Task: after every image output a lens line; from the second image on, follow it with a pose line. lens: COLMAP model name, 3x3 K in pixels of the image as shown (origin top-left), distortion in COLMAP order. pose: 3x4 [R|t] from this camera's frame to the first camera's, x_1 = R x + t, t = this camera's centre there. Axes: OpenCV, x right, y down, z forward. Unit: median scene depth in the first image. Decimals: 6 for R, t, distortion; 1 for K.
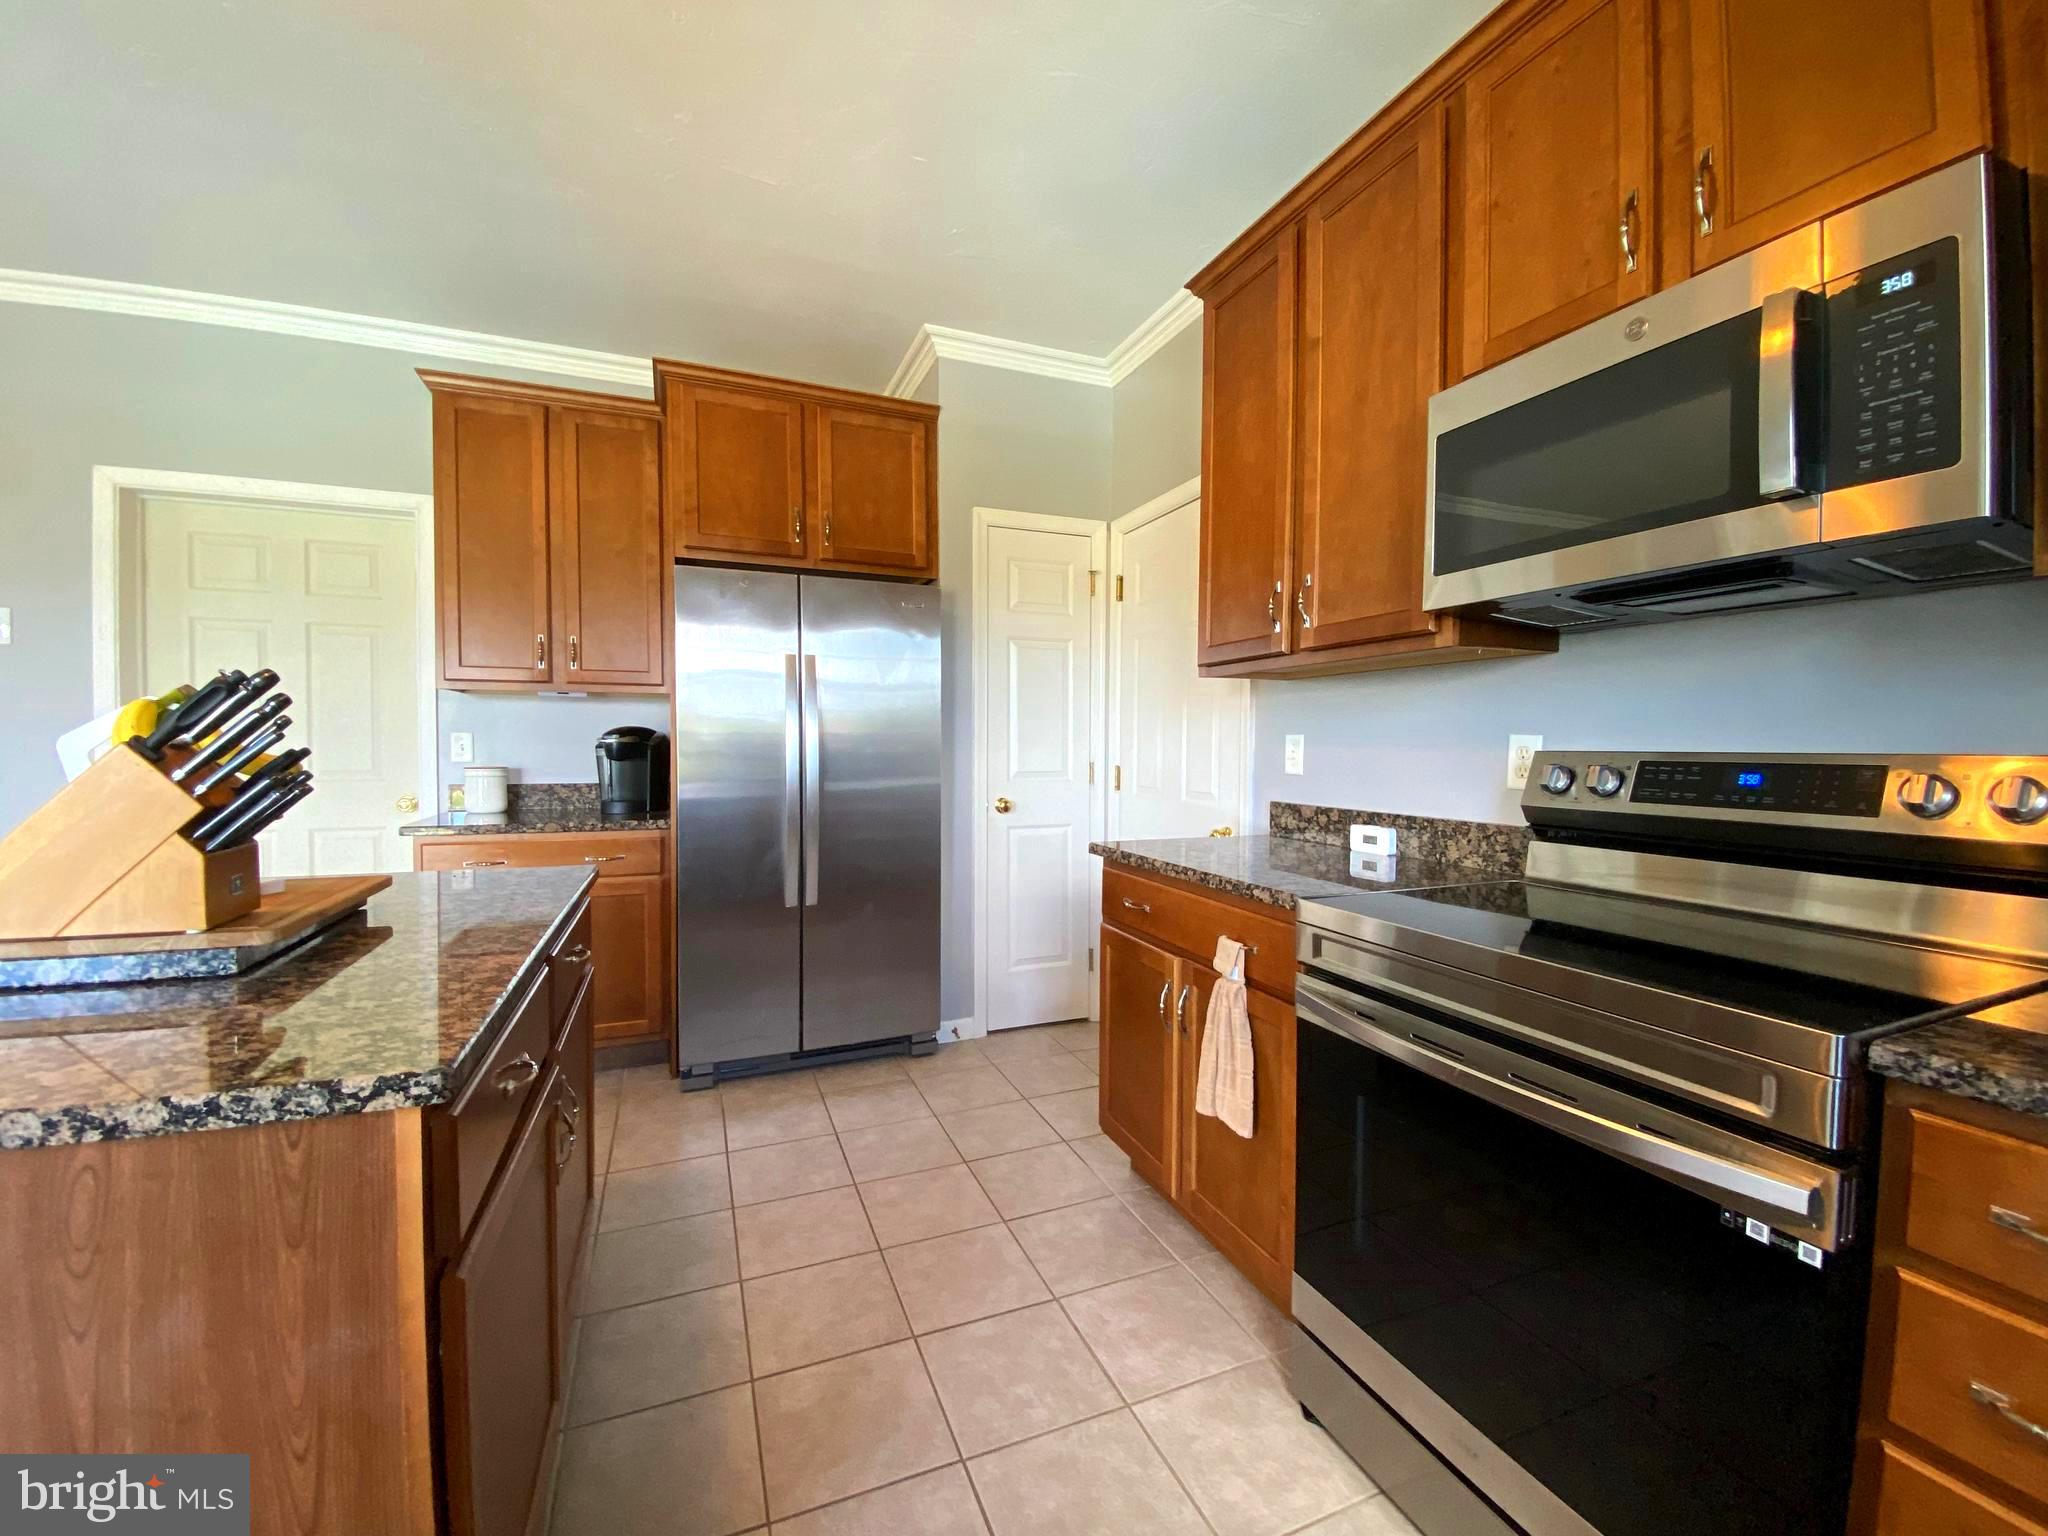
lens RADIAL K [[822.4, 0, 1024.0], [0, 822.4, 768.0], [0, 0, 1]] dist [0.031372, -0.026070]
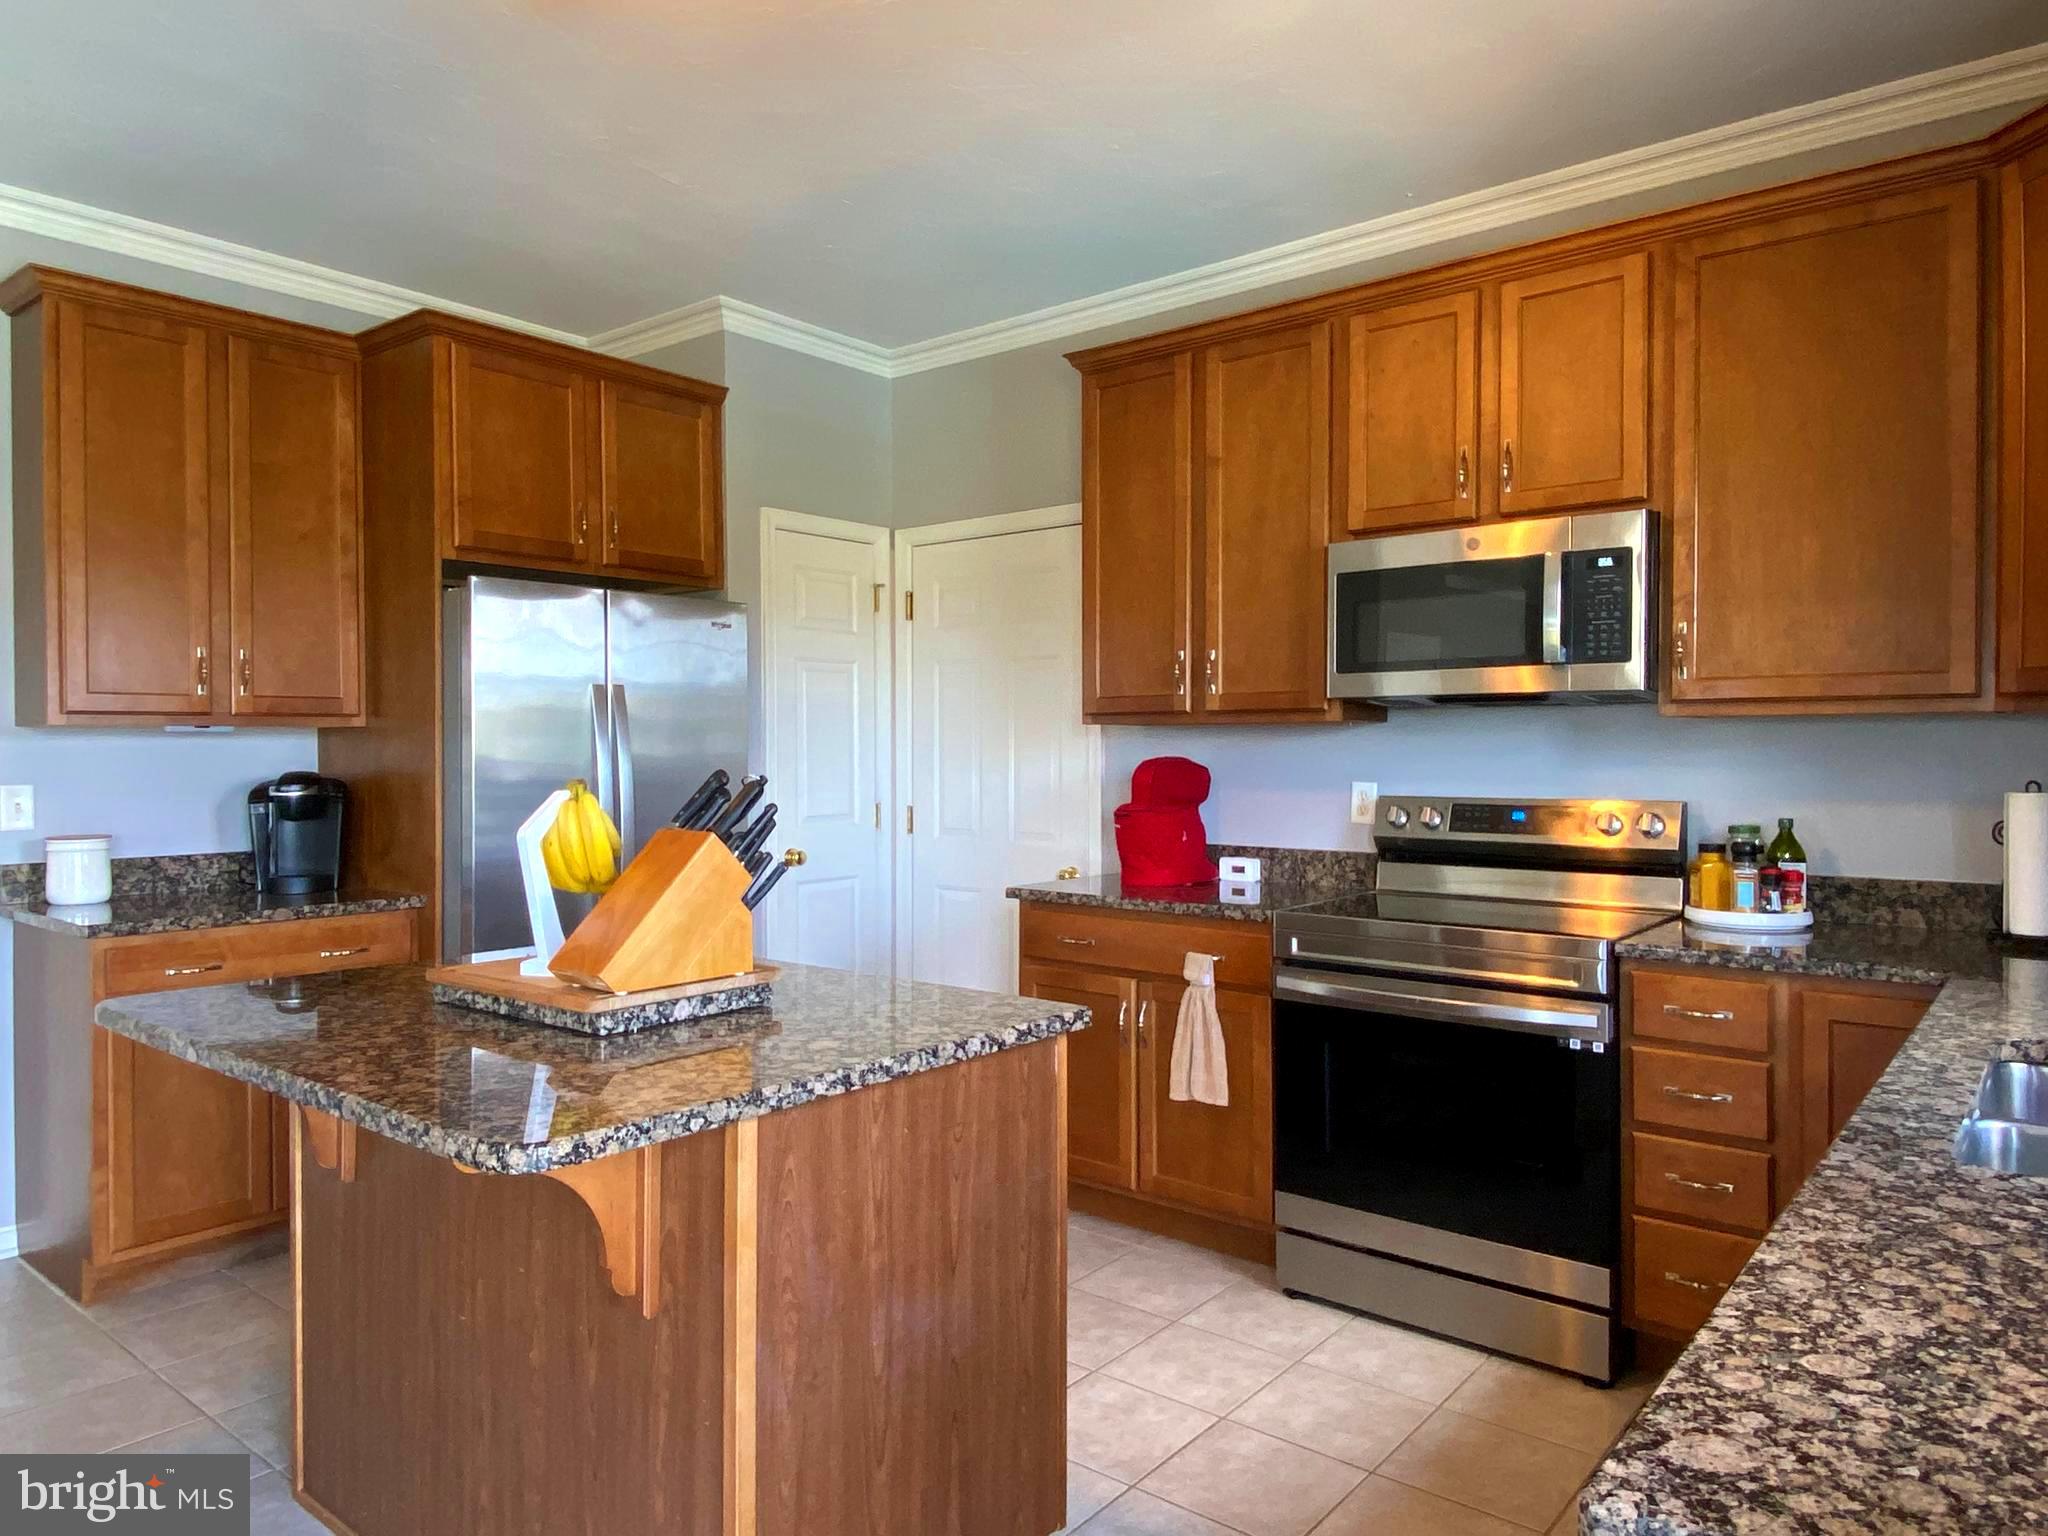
lens RADIAL K [[1320.0, 0, 1020.6], [0, 1320.0, 762.1], [0, 0, 1]] dist [0.100252, -0.125930]
pose [[0.880028, -0.012268, 0.474763, -0.779211], [0.020449, 0.999718, -0.012072, -0.051446], [-0.474481, 0.020333, 0.880031, -0.530297]]
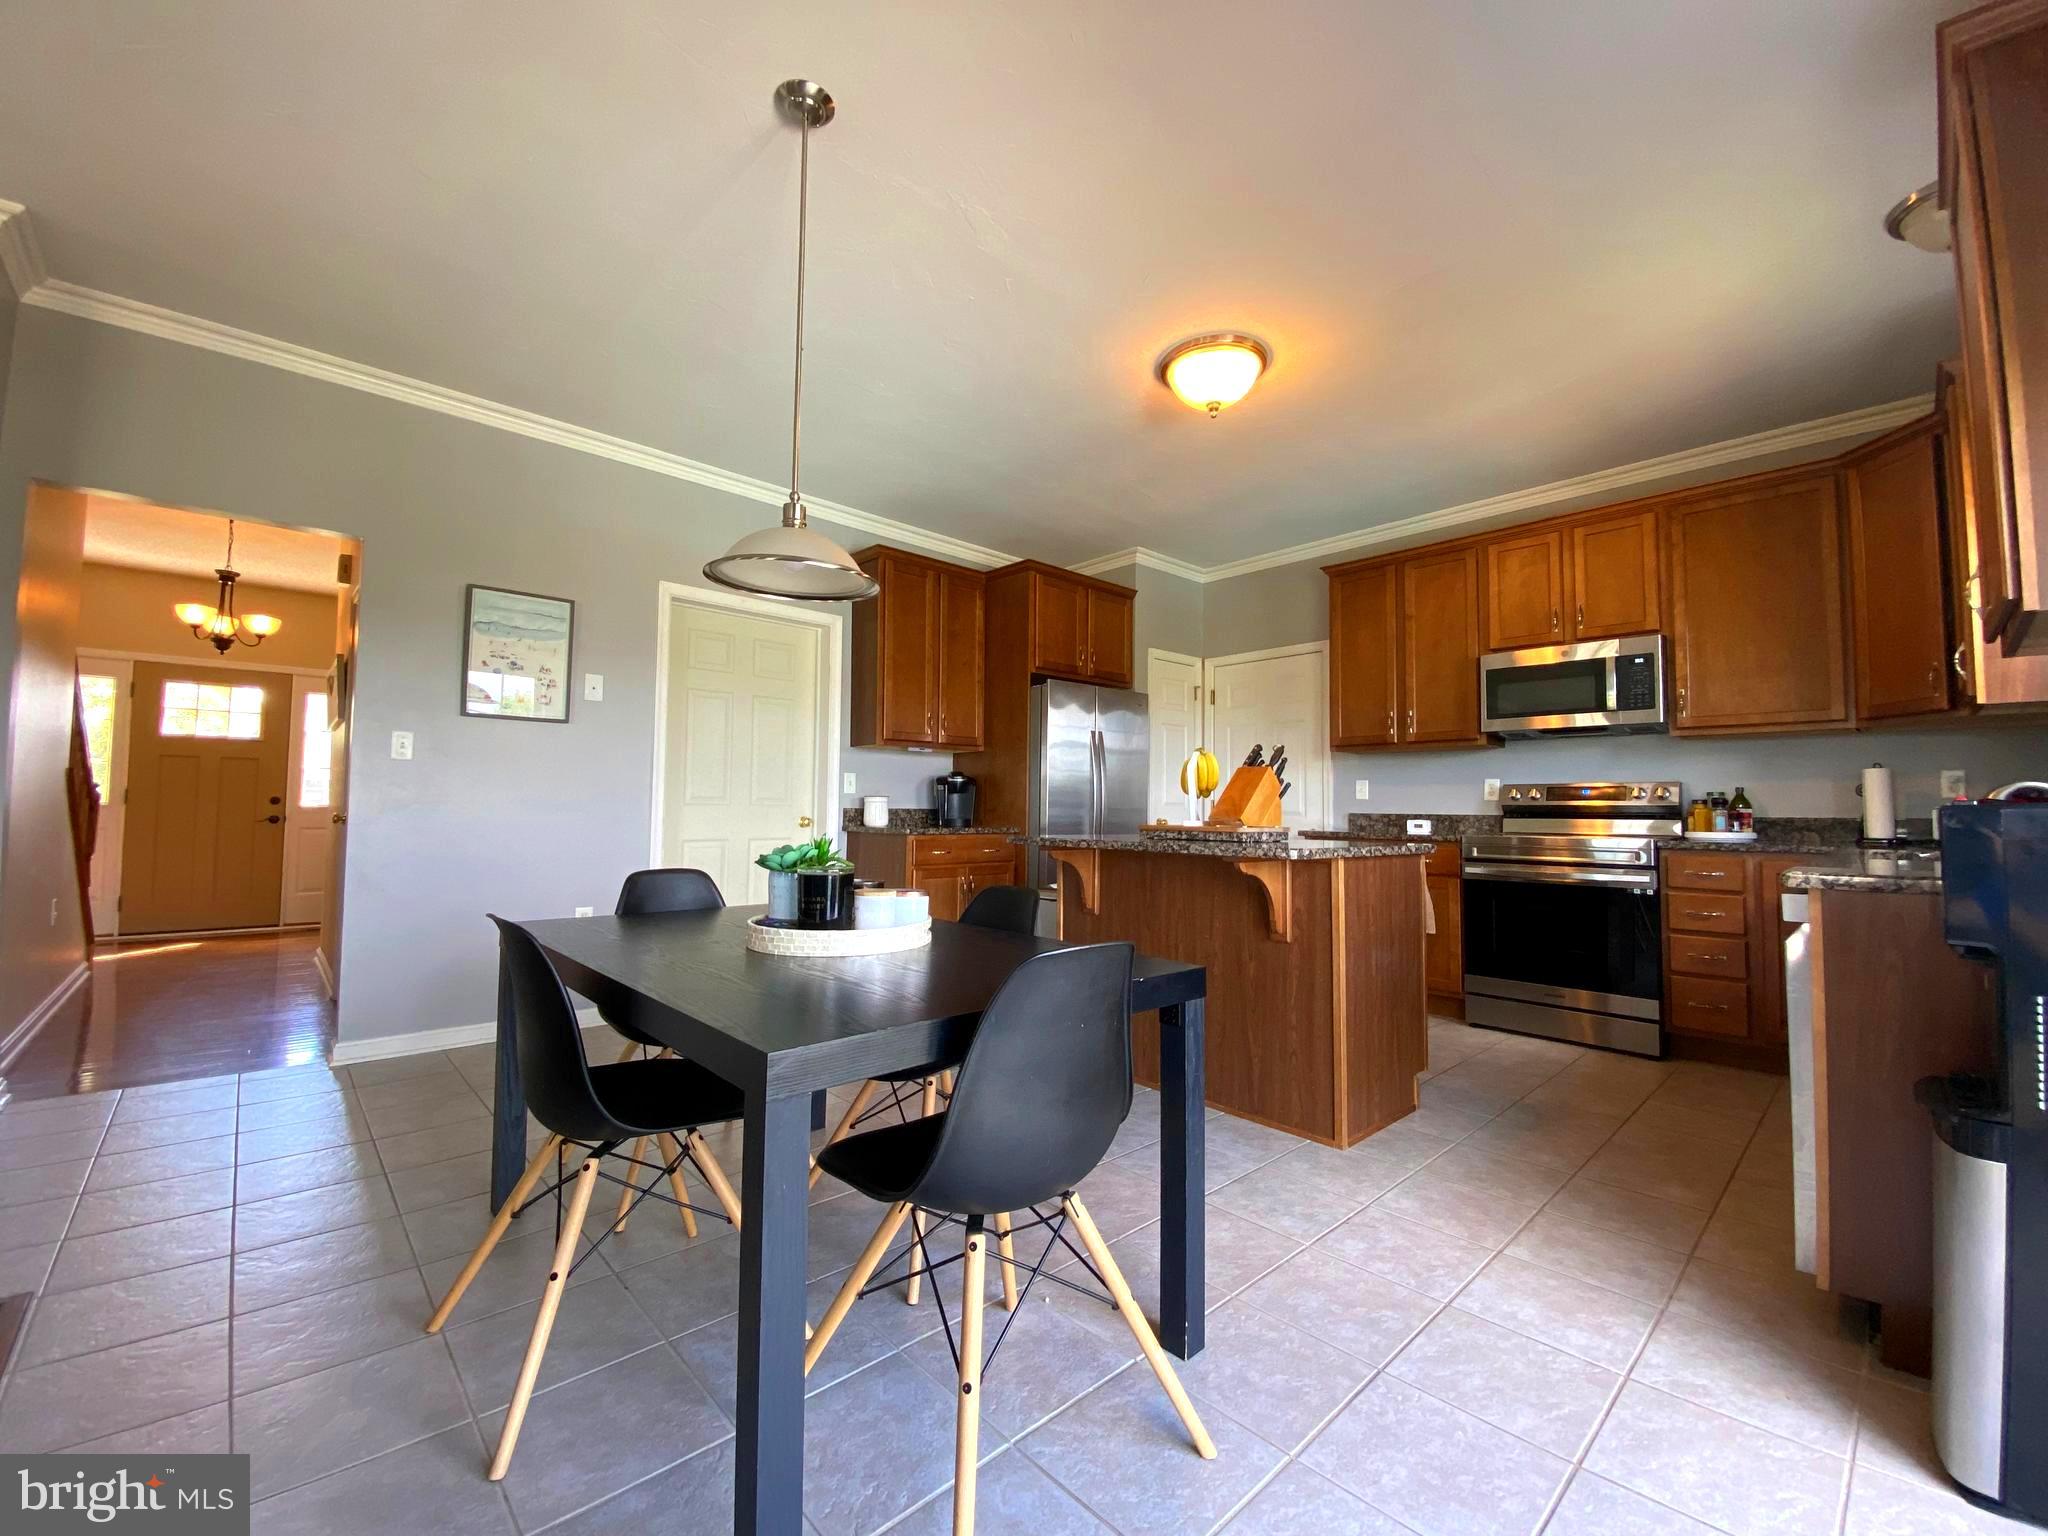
lens RADIAL K [[822.4, 0, 1024.0], [0, 822.4, 768.0], [0, 0, 1]] dist [0.031372, -0.026070]
pose [[0.936952, 0.021025, 0.348826, -1.453735], [0.005998, 0.997074, -0.076209, 0.099154], [-0.349407, 0.073497, 0.934084, -0.784886]]
